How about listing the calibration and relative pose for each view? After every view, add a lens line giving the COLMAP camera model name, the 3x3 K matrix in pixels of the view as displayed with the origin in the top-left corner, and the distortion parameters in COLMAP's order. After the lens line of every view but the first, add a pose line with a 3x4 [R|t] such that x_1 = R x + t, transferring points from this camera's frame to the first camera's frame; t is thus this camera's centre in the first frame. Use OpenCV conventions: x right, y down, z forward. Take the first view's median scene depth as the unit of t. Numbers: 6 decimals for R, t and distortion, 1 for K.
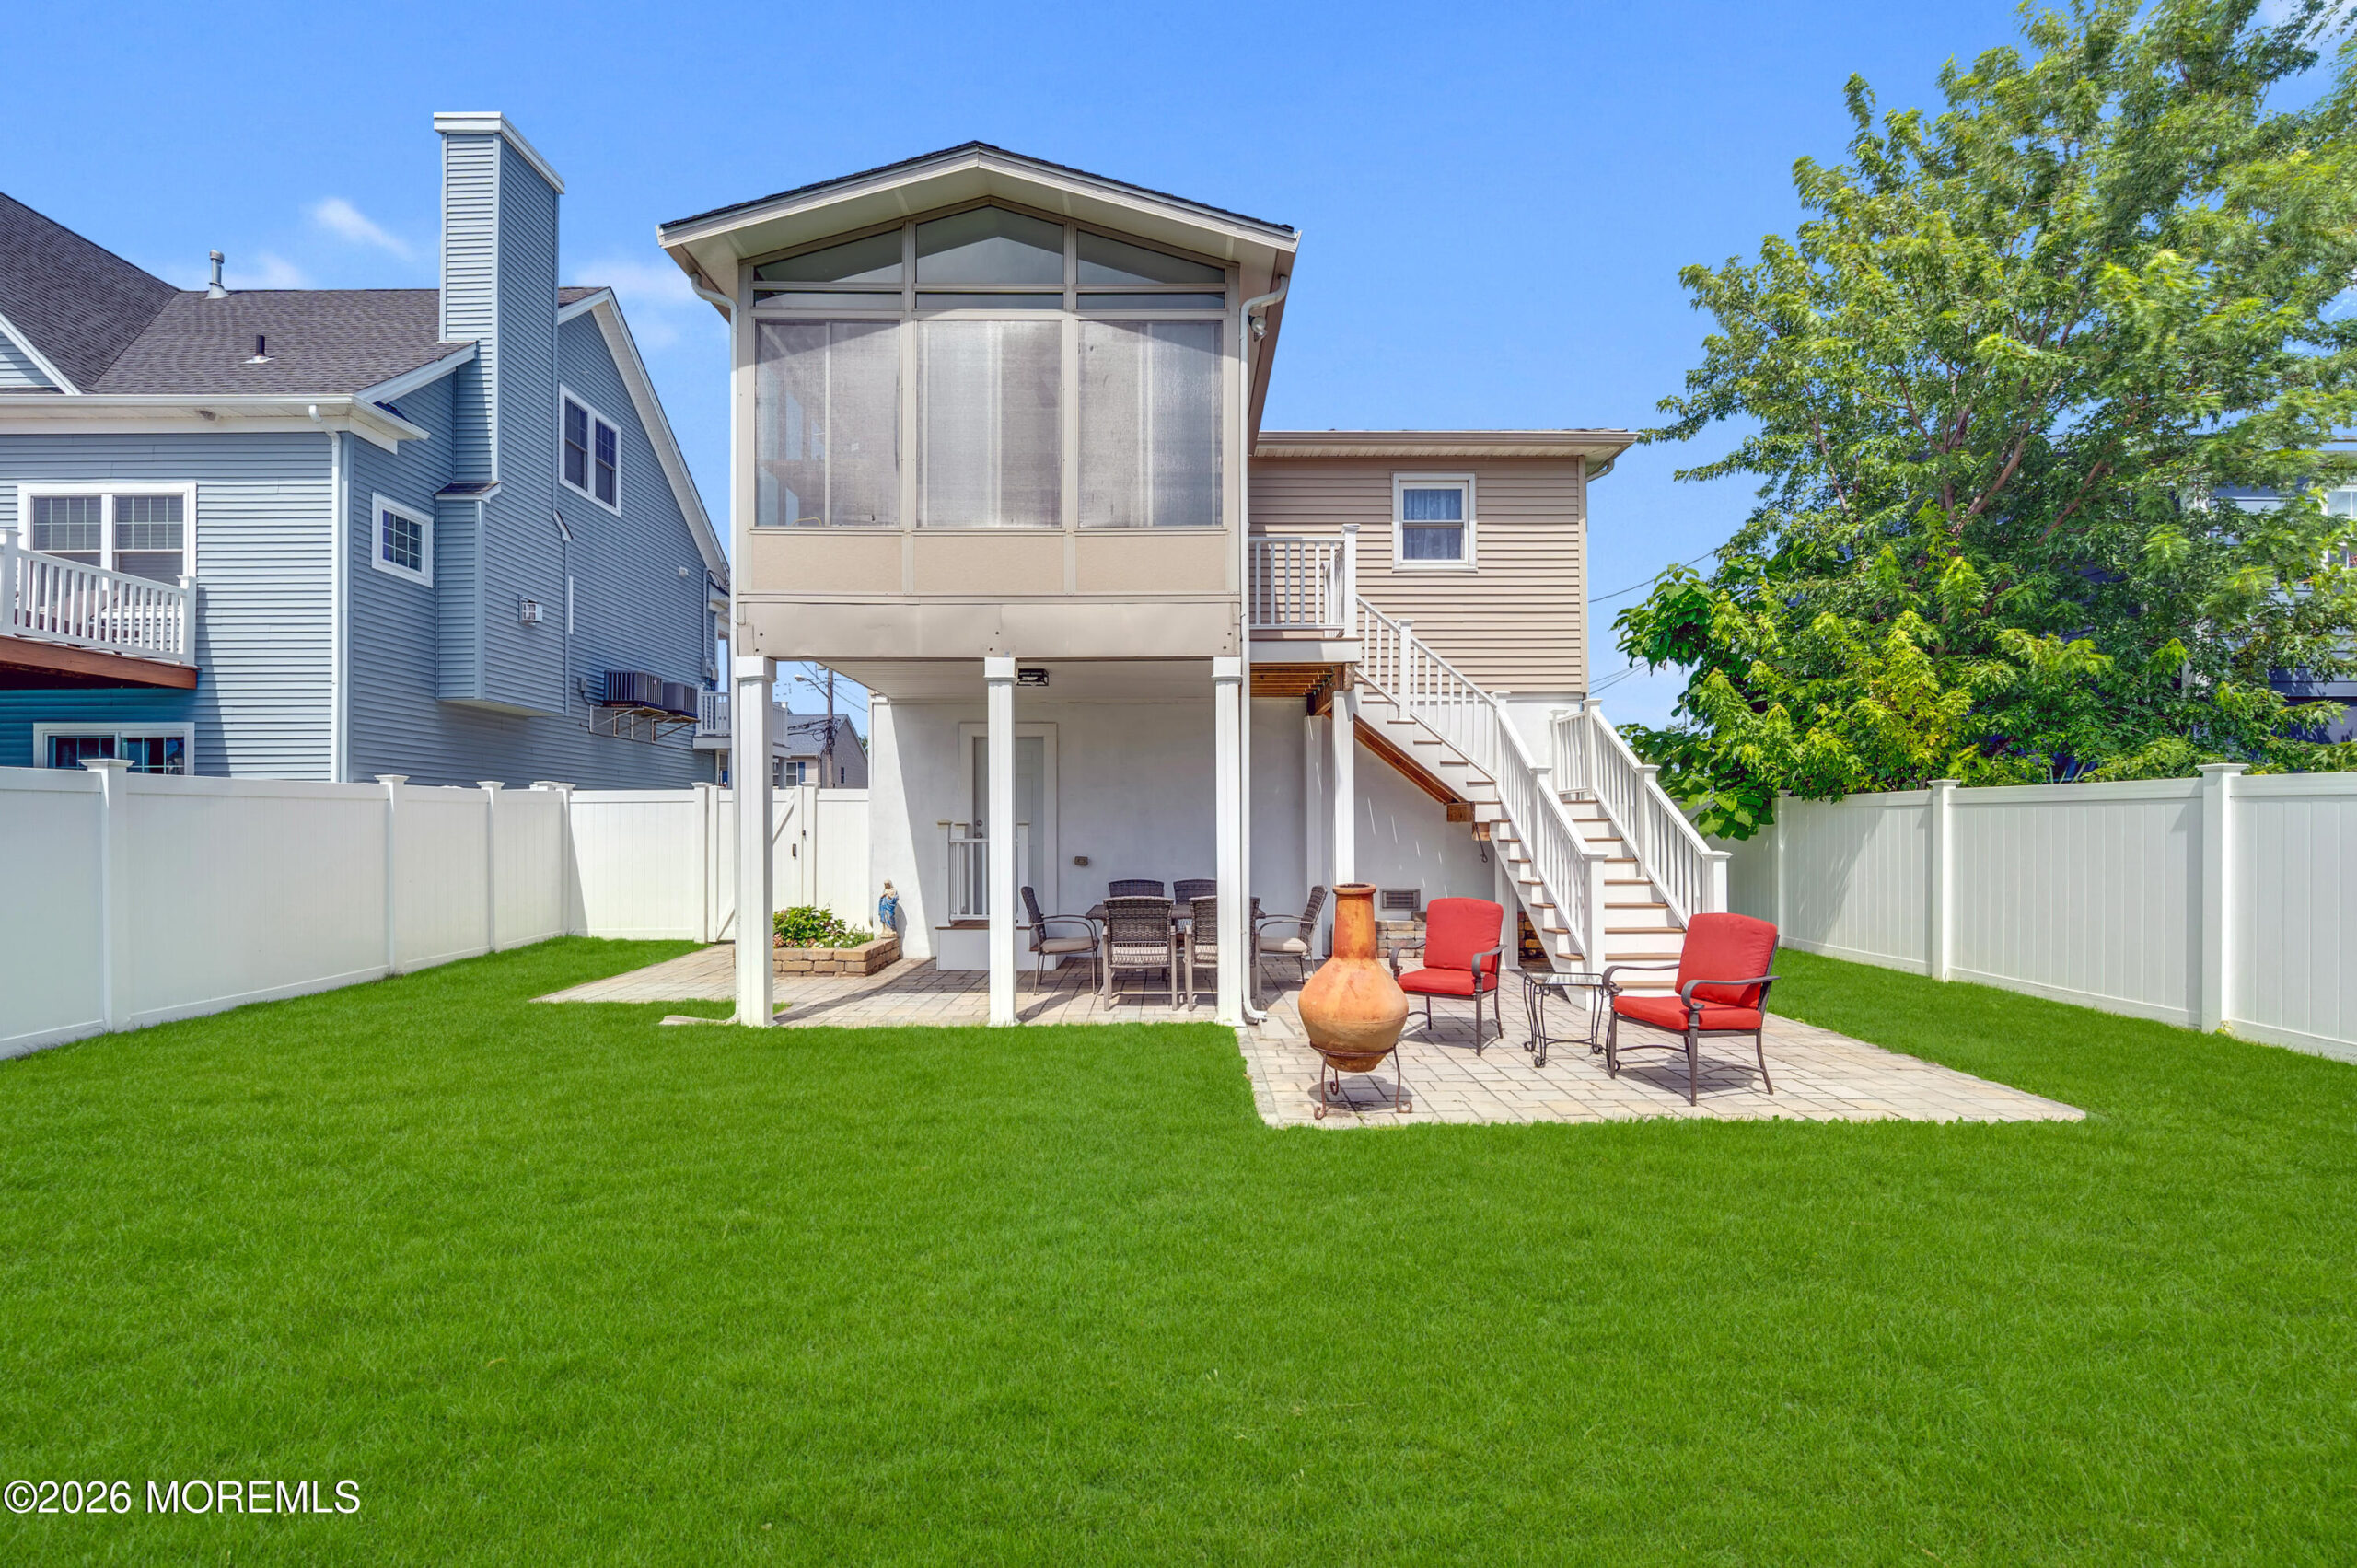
lens RADIAL K [[947.0, 0, 1131.1], [0, 947.0, 831.5], [0, 0, 1]] dist [-0.001072, -0.000190]
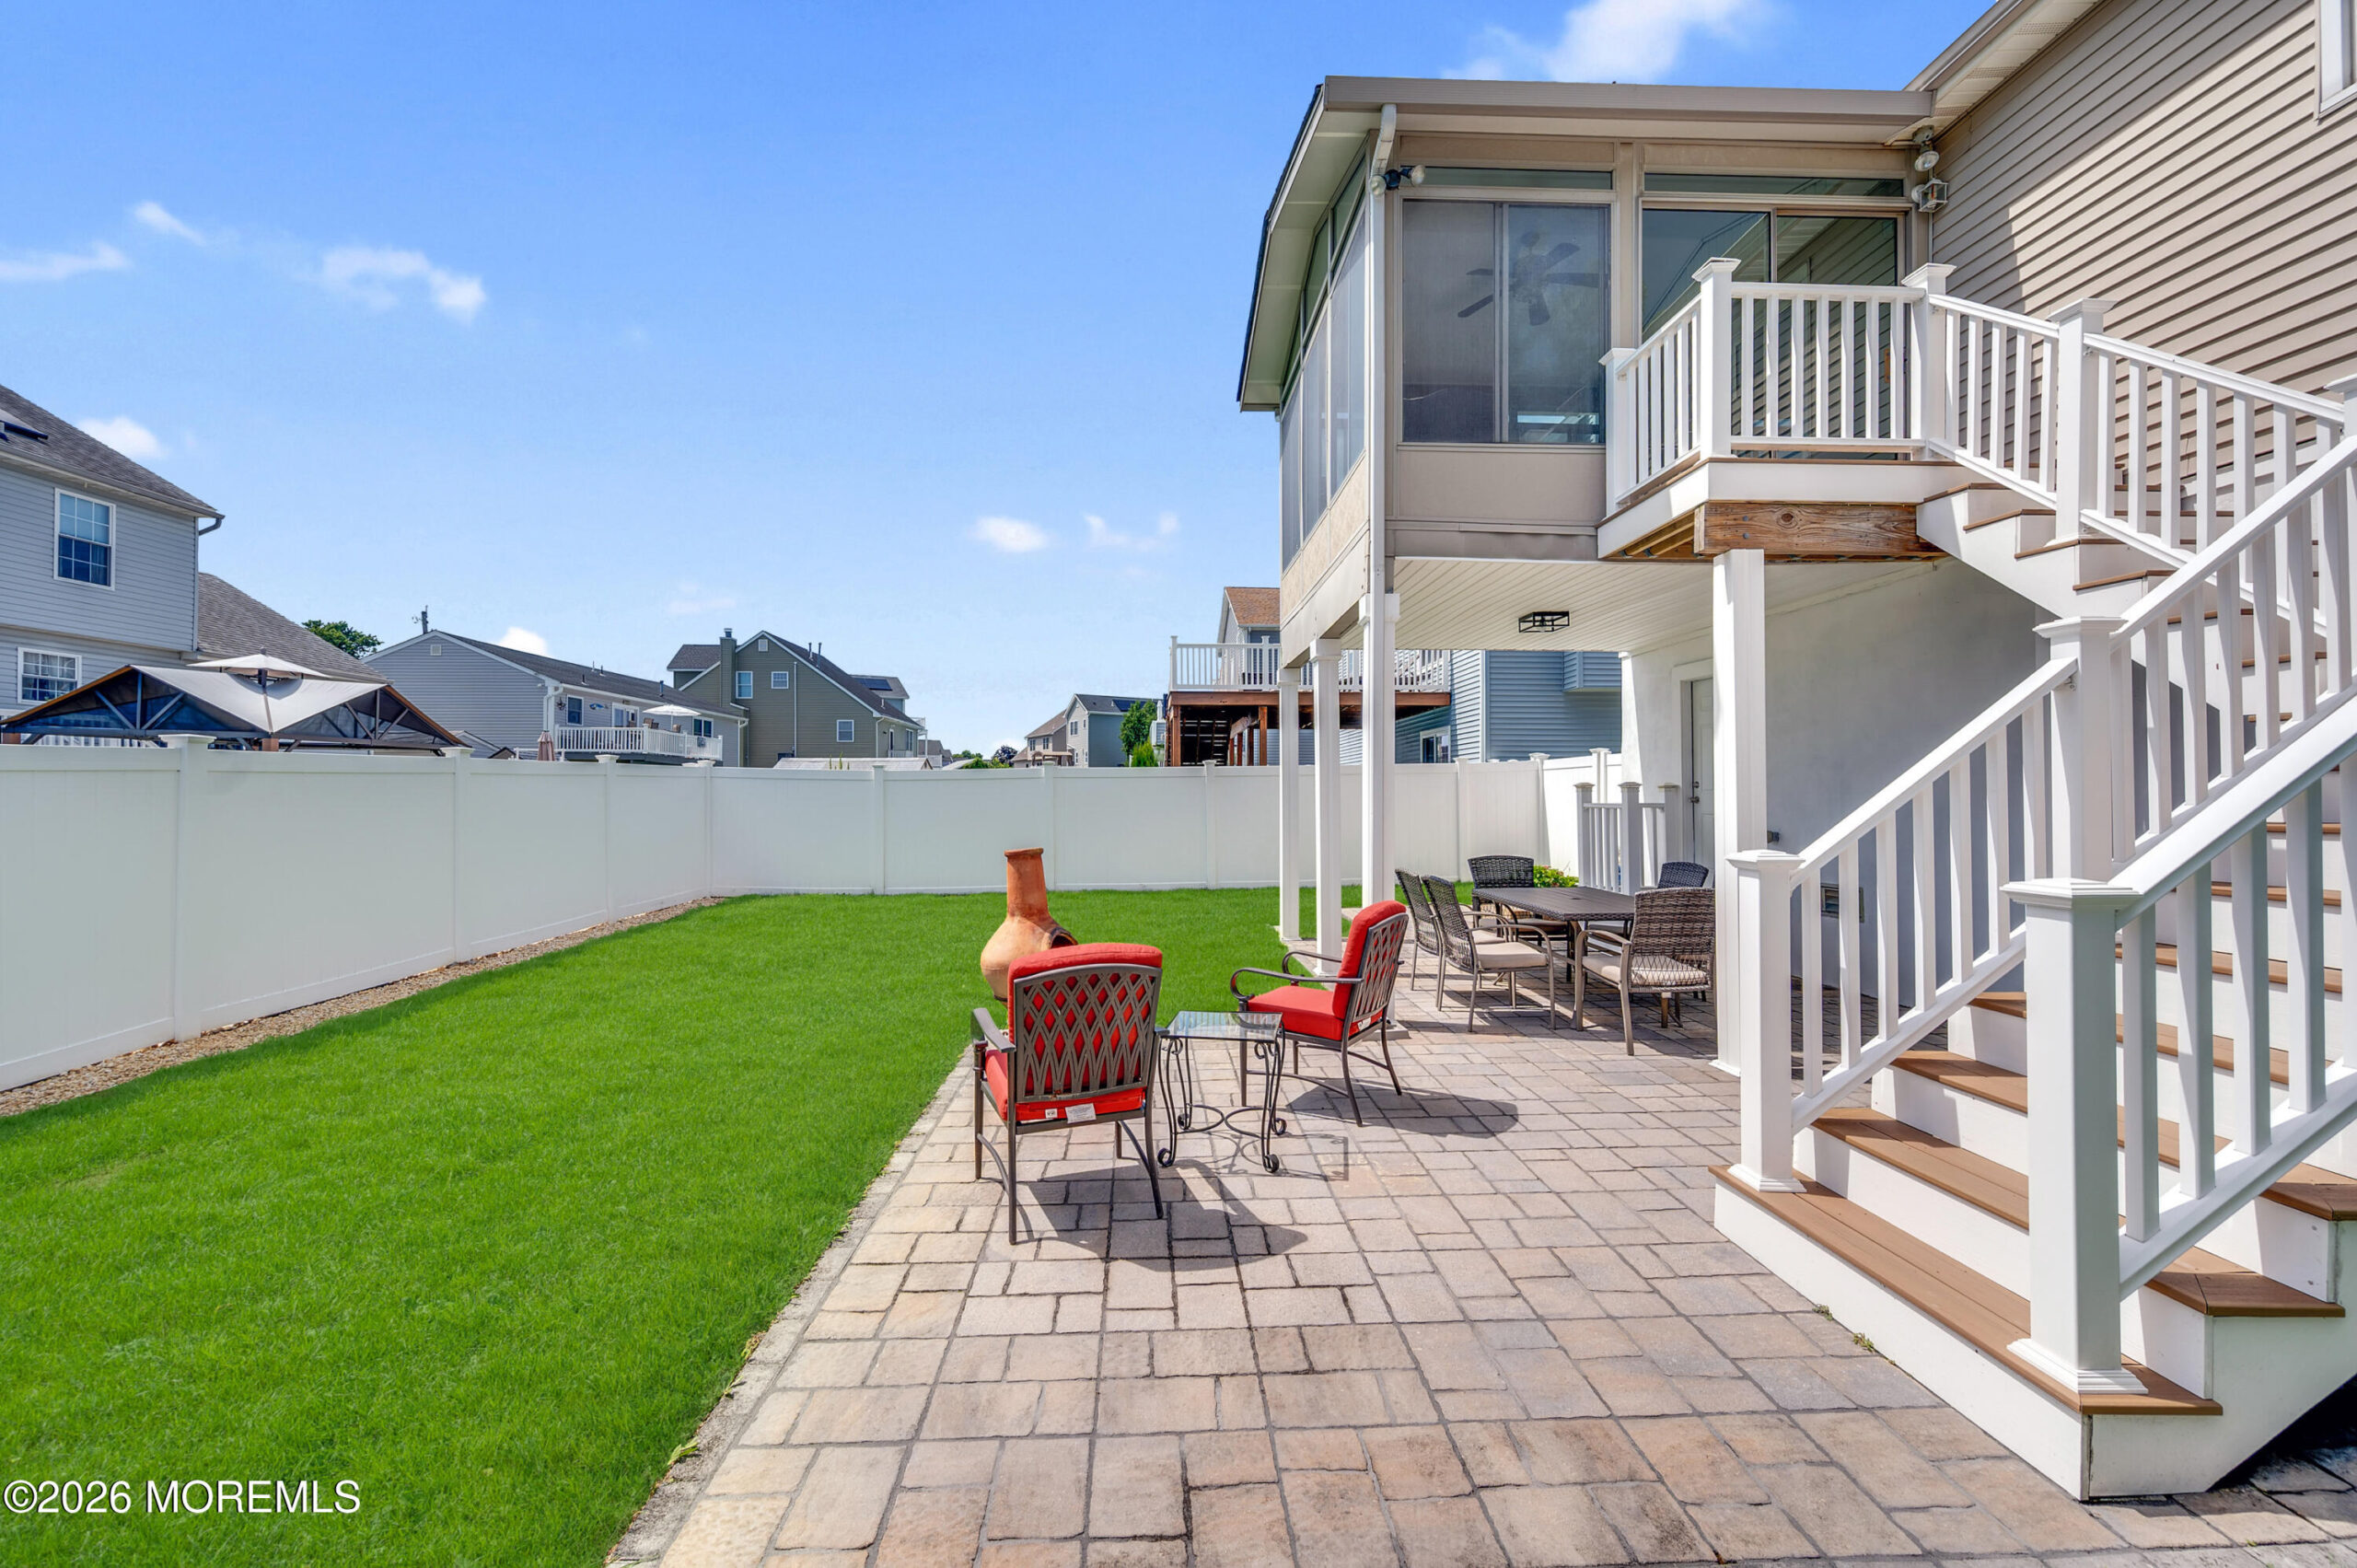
lens RADIAL K [[927.1, 0, 1178.5], [0, 927.1, 784.0], [0, 0, 1]] dist [-0.000012, -0.000199]
pose [[0.042578, -0.009707, -0.999046, 0.666240], [0.005300, 0.999941, -0.009490, -0.004727], [0.999079, -0.004891, 0.042627, 0.554301]]
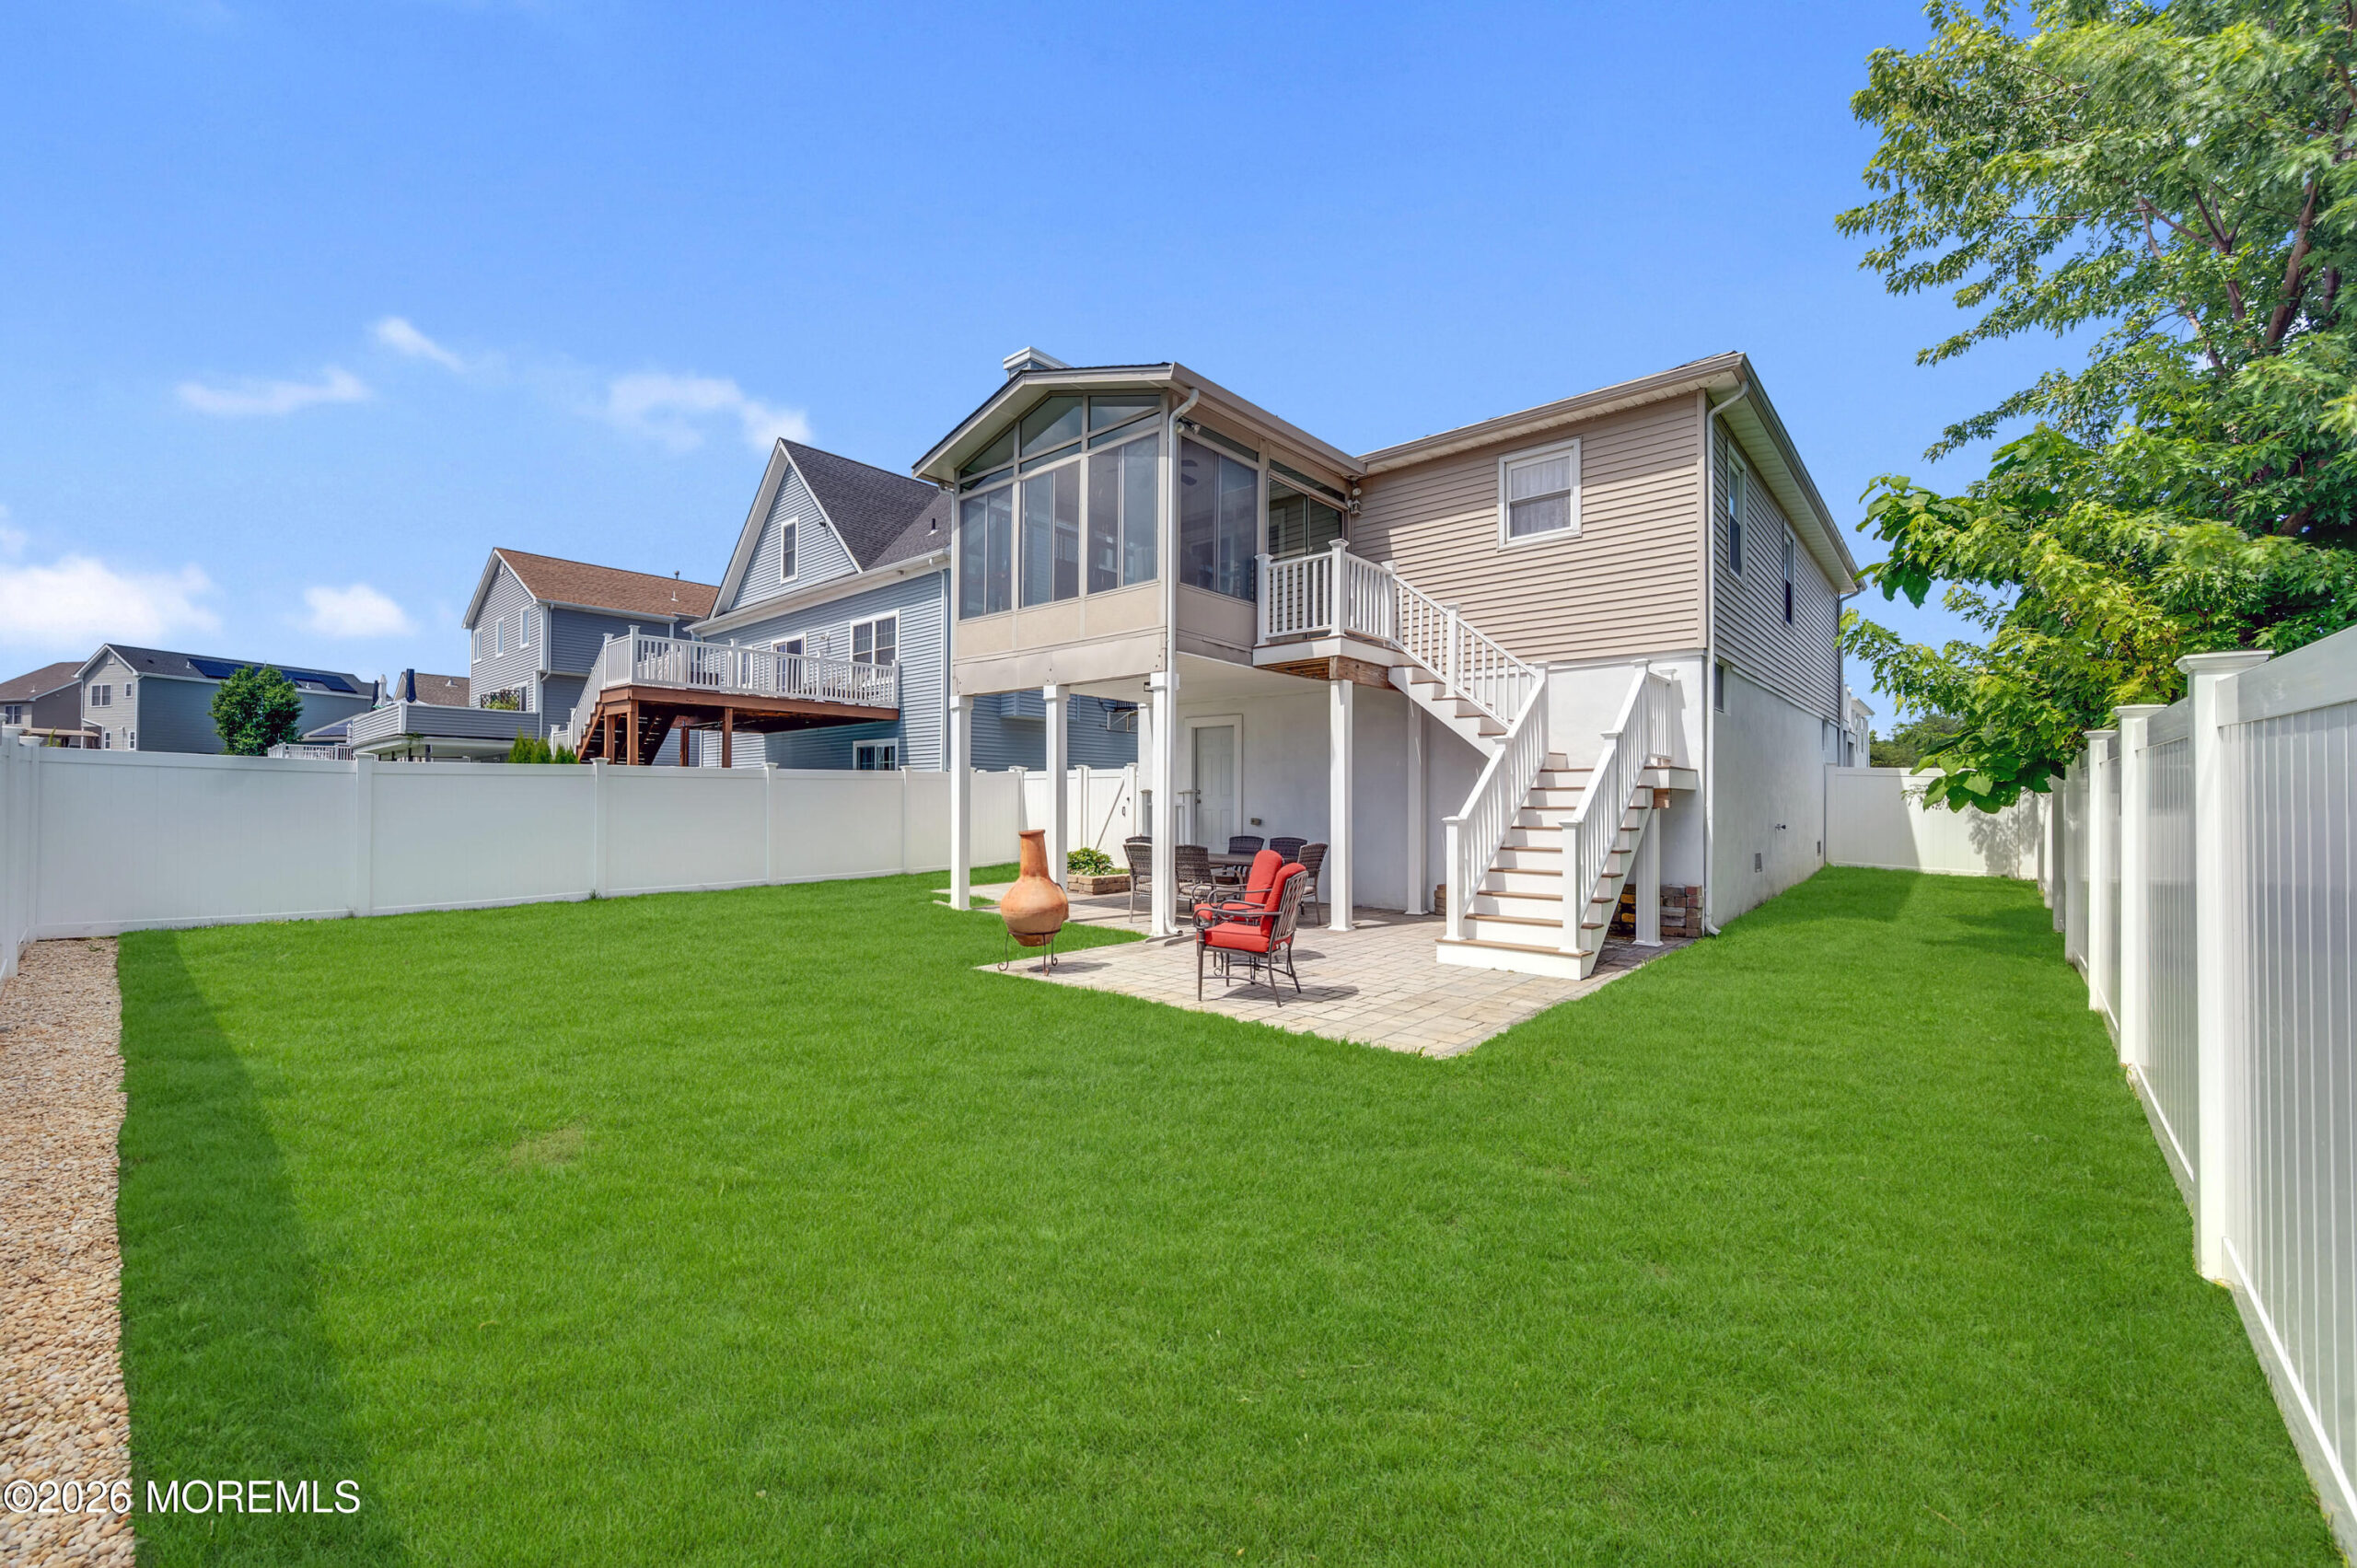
lens RADIAL K [[927.1, 0, 1178.5], [0, 927.1, 784.0], [0, 0, 1]] dist [-0.000012, -0.000199]
pose [[0.753193, -0.007798, -0.657753, 0.723742], [-0.003767, 0.999862, -0.016167, 0.001027], [0.657788, 0.014654, 0.753060, -0.002916]]
